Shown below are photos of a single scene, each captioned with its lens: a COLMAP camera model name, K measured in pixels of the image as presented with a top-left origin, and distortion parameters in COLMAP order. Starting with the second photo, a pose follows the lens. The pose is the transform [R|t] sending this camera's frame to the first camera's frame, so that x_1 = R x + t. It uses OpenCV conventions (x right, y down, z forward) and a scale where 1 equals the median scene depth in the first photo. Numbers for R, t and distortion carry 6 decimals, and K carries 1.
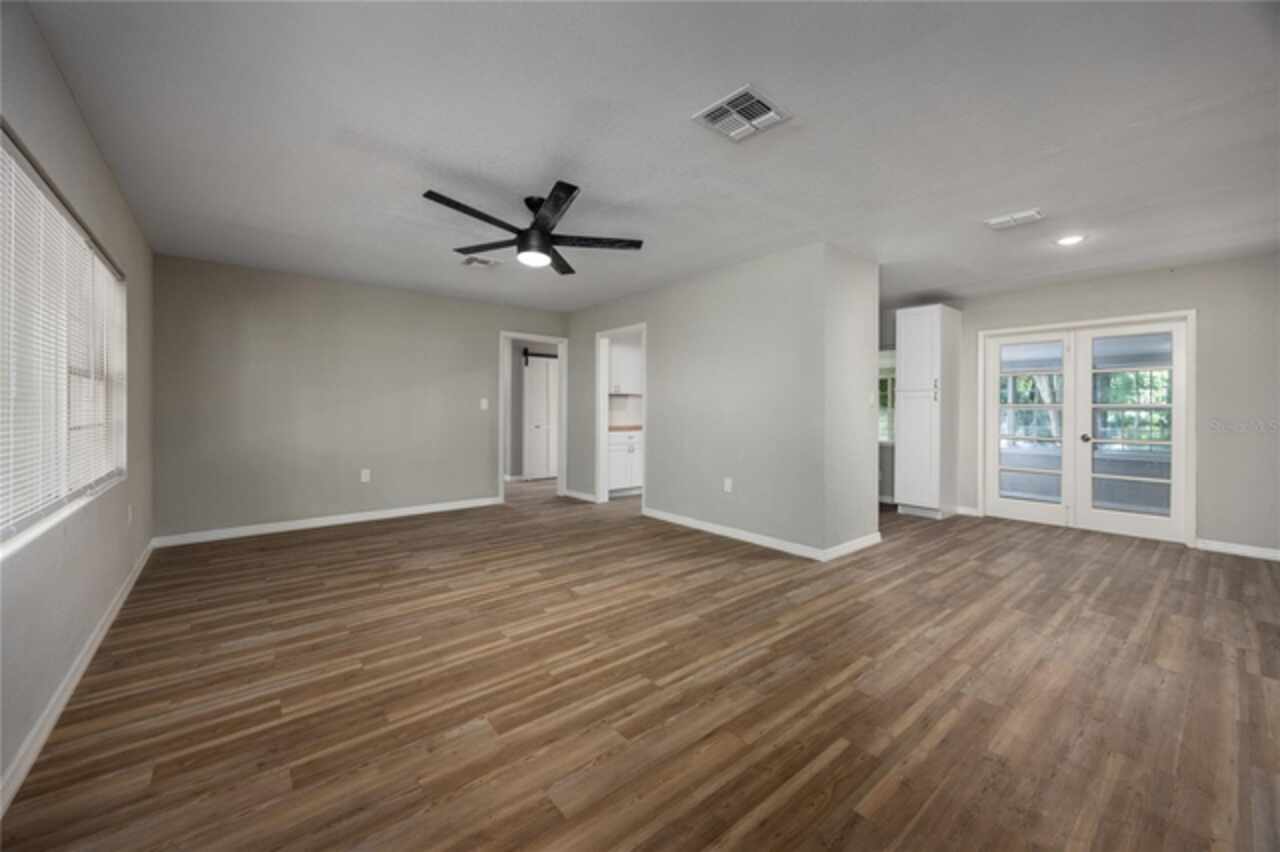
lens RADIAL K [[495.2, 0, 648.9], [0, 495.2, 409.1], [0, 0, 1]] dist [-0.002407, 0.000473]
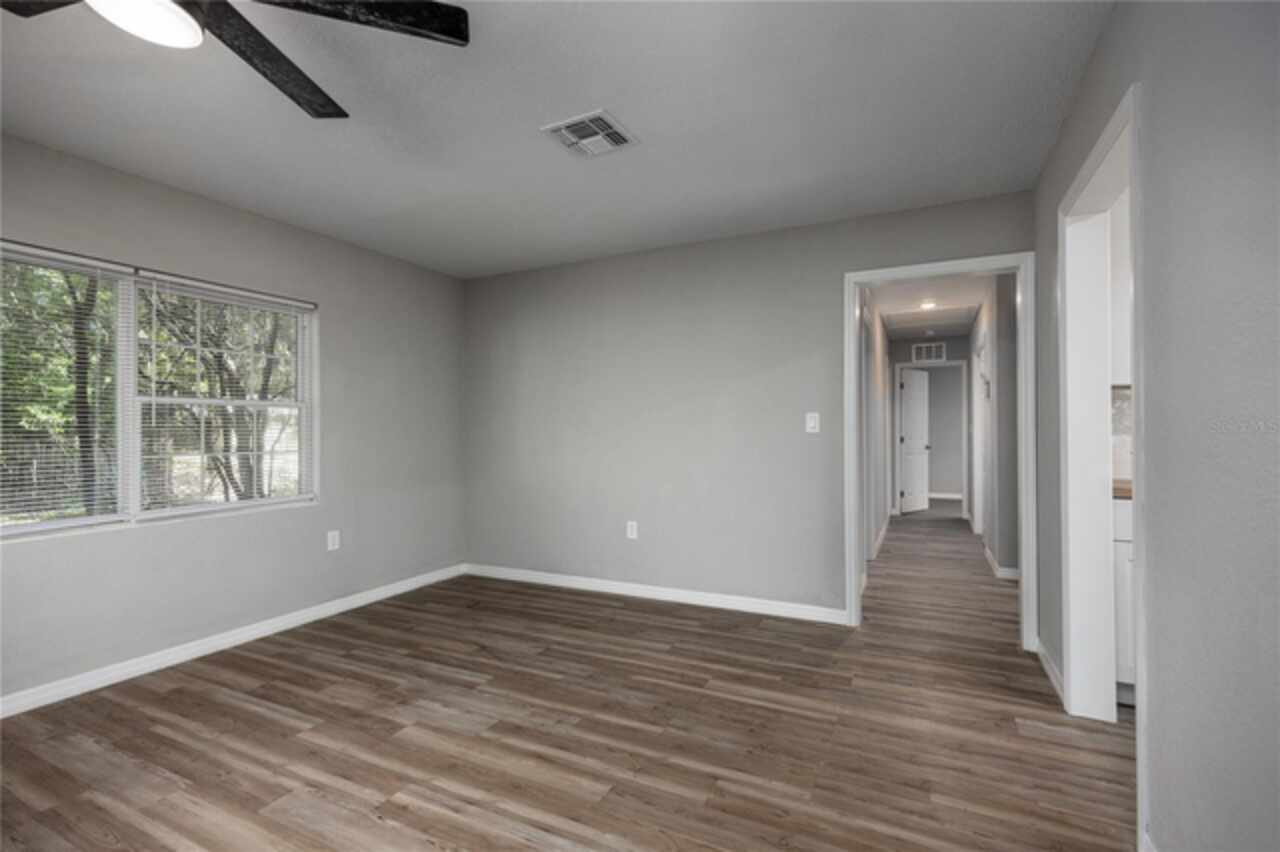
lens RADIAL K [[583.7, 0, 641.0], [0, 583.7, 428.3], [0, 0, 1]] dist [-0.004593, 0.000550]
pose [[0.396422, -0.010492, -0.918008, 0.316729], [0.010015, 0.999925, -0.007104, 0.002235], [0.918014, -0.006377, 0.396497, 1.305712]]
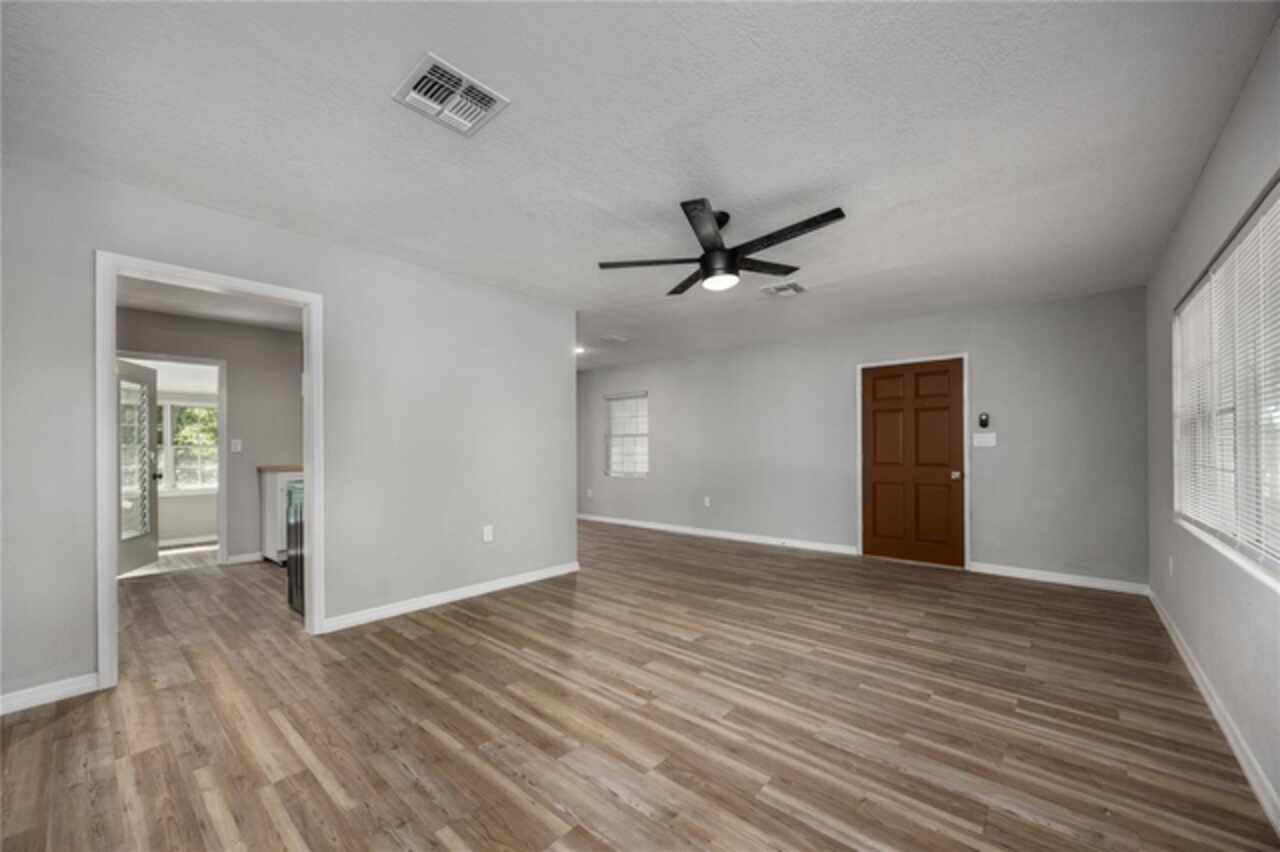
lens RADIAL K [[495.2, 0, 636.3], [0, 495.2, 445.9], [0, 0, 1]] dist [-0.002407, 0.000473]
pose [[-0.148077, 0.004341, 0.988966, -1.239383], [-0.000755, 0.999990, -0.004503, 0.003074], [-0.988976, -0.001414, -0.148072, 1.446508]]
